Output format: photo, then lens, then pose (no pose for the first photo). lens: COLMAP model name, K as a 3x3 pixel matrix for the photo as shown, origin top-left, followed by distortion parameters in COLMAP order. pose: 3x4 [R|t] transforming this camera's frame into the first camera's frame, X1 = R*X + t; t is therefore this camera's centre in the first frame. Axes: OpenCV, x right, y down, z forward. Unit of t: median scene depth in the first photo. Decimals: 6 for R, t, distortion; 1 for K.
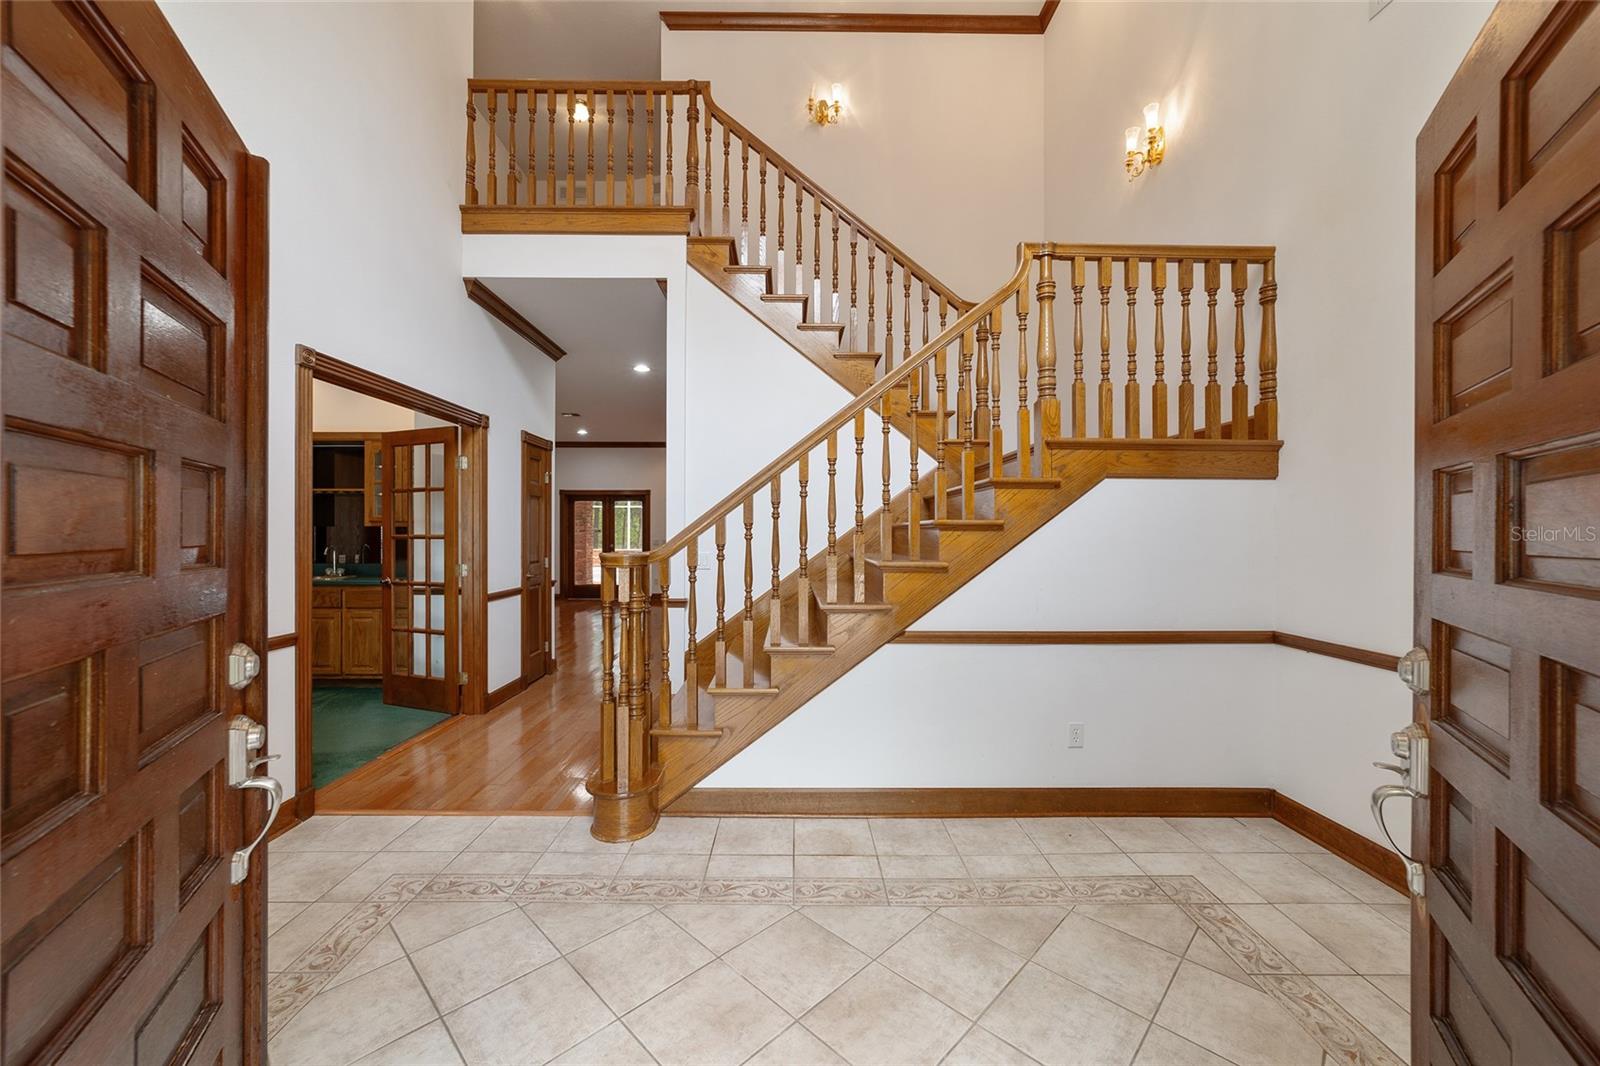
lens RADIAL K [[615.1, 0, 795.8], [0, 615.1, 530.0], [0, 0, 1]] dist [-0.018214, 0.008362]
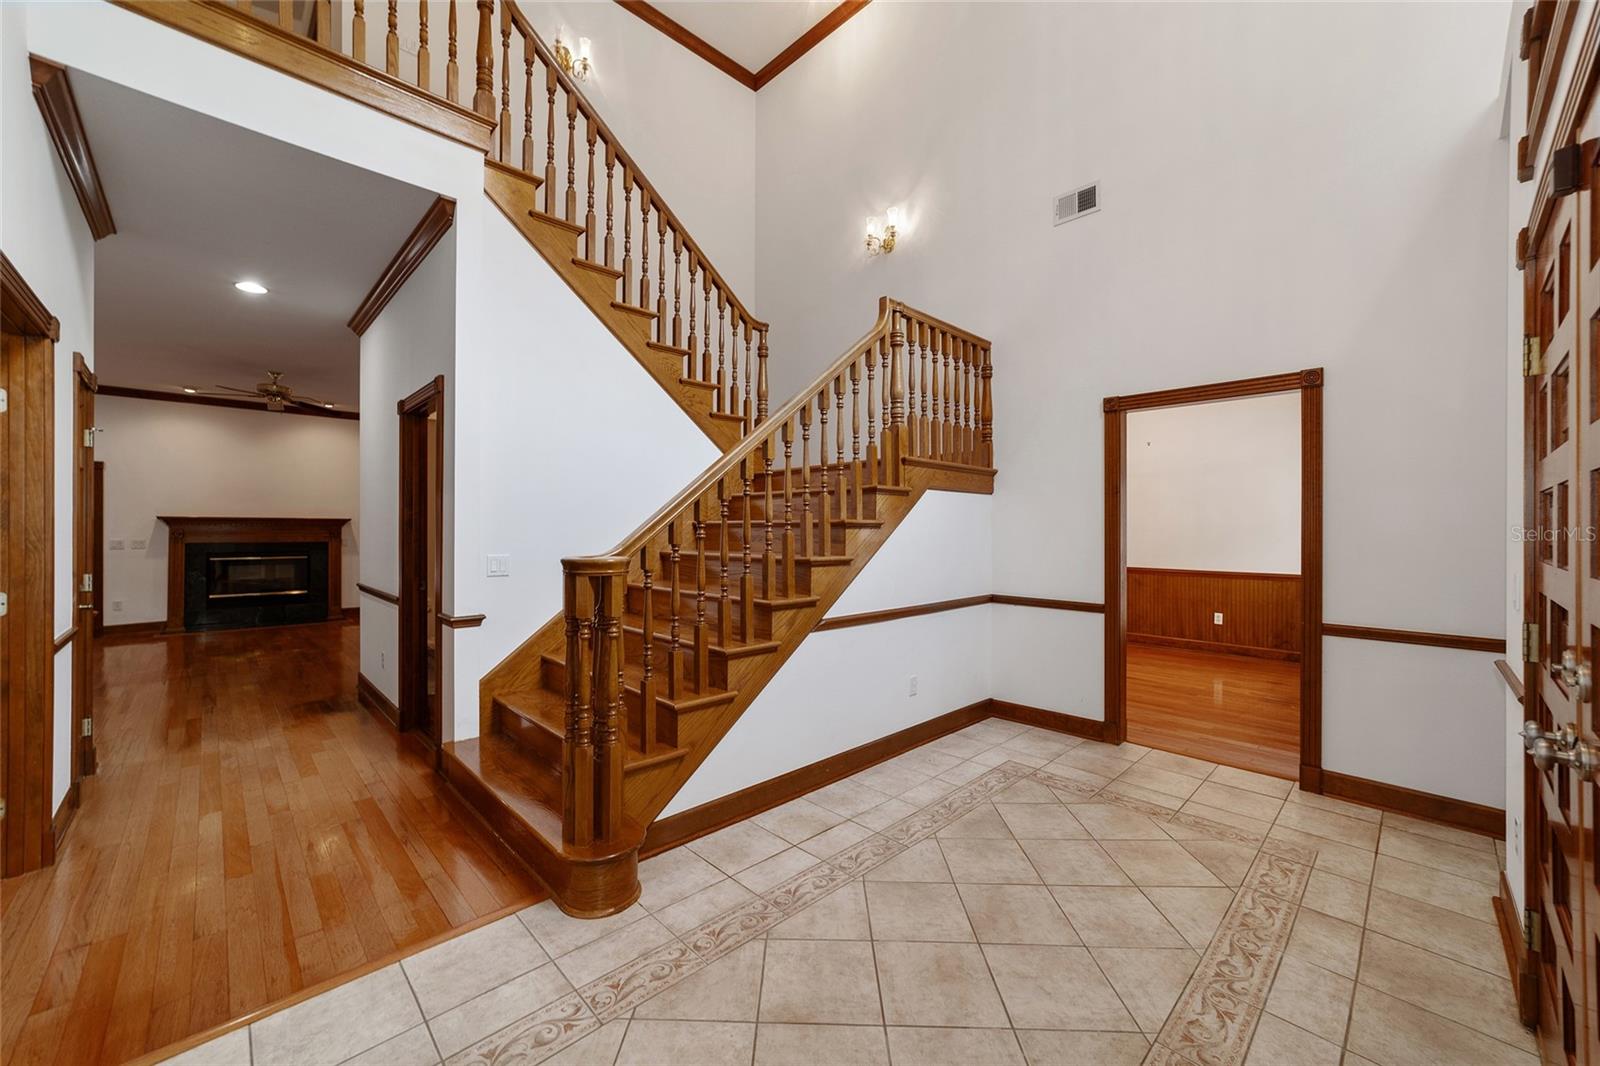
lens RADIAL K [[615.1, 0, 795.8], [0, 615.1, 530.0], [0, 0, 1]] dist [-0.018214, 0.008362]
pose [[0.726360, -0.004465, 0.687300, -0.627286], [0.000525, 0.999982, 0.005942, -0.004515], [-0.687314, -0.003956, 0.726349, 0.225398]]
